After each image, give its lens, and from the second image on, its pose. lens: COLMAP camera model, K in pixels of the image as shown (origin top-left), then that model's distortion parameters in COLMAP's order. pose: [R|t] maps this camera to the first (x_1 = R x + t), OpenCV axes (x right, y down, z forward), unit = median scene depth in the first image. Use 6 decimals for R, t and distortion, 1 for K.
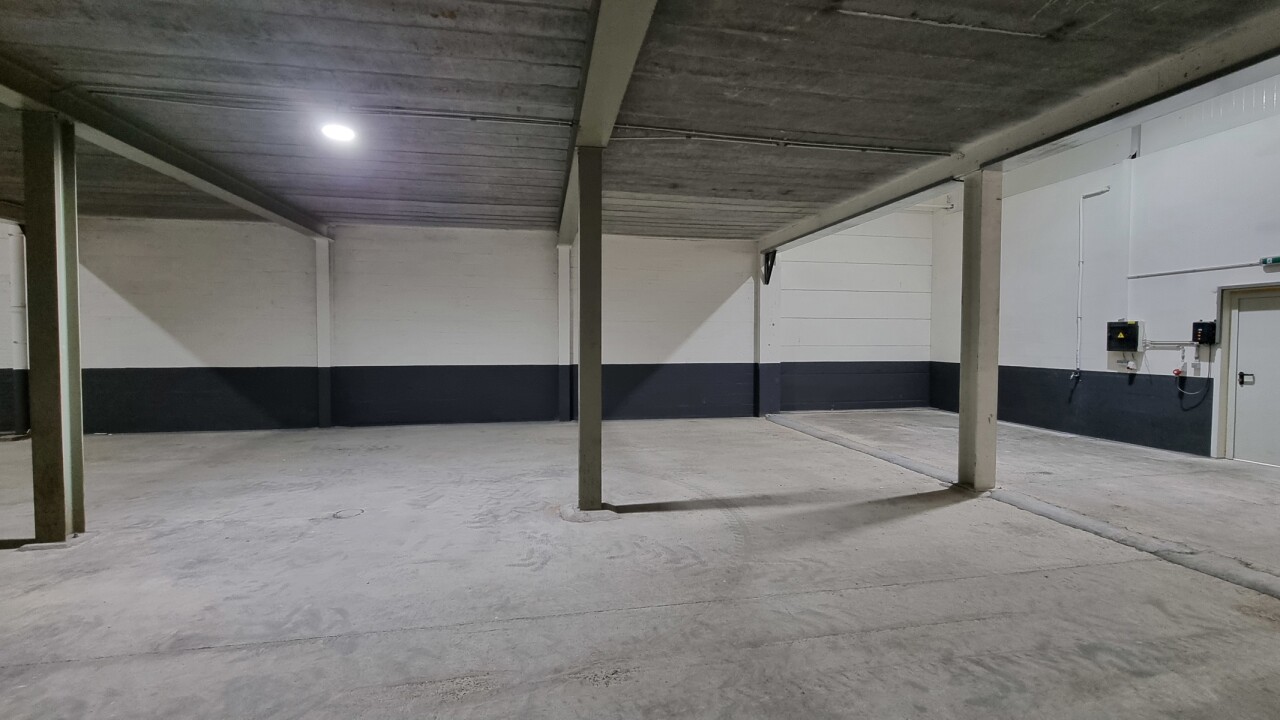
lens RADIAL K [[520.6, 0, 635.7], [0, 520.6, 353.1], [0, 0, 1]] dist [0.005297, -0.003697]
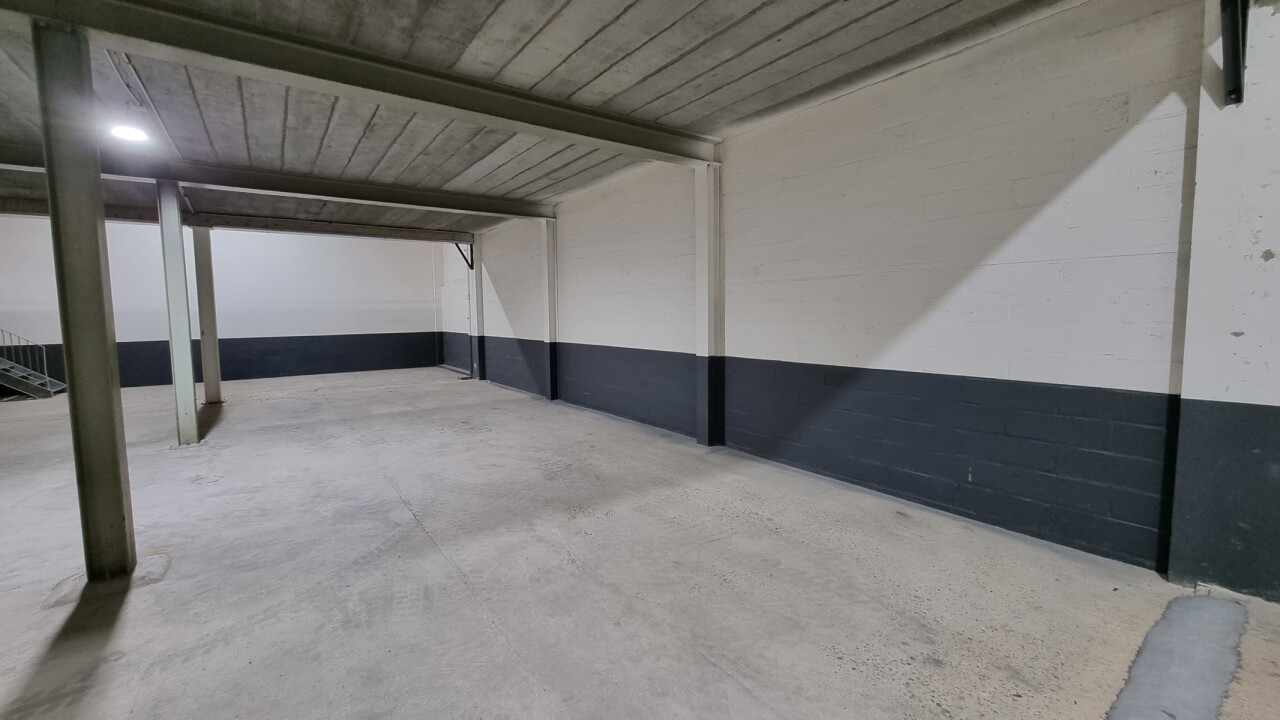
lens RADIAL K [[520.6, 0, 635.7], [0, 520.6, 353.1], [0, 0, 1]] dist [0.005297, -0.003697]
pose [[0.425996, 0.065100, -0.902380, 0.863714], [-0.012218, 0.997731, 0.066211, -0.047323], [0.904643, -0.017180, 0.425824, 1.438740]]
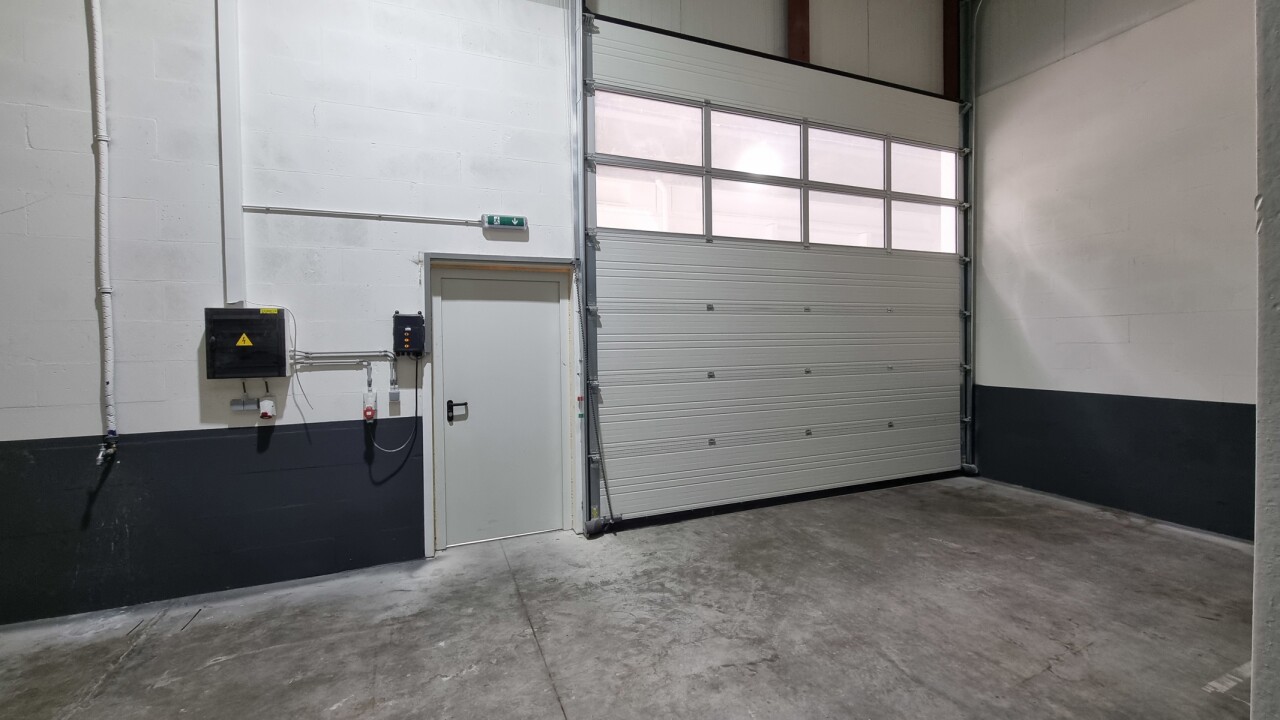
lens RADIAL K [[520.6, 0, 635.7], [0, 520.6, 353.1], [0, 0, 1]] dist [0.005297, -0.003697]
pose [[-0.204844, -0.022782, 0.978530, 0.063553], [0.038270, 0.998778, 0.031265, -0.003509], [-0.978046, 0.043853, -0.203721, 0.108944]]
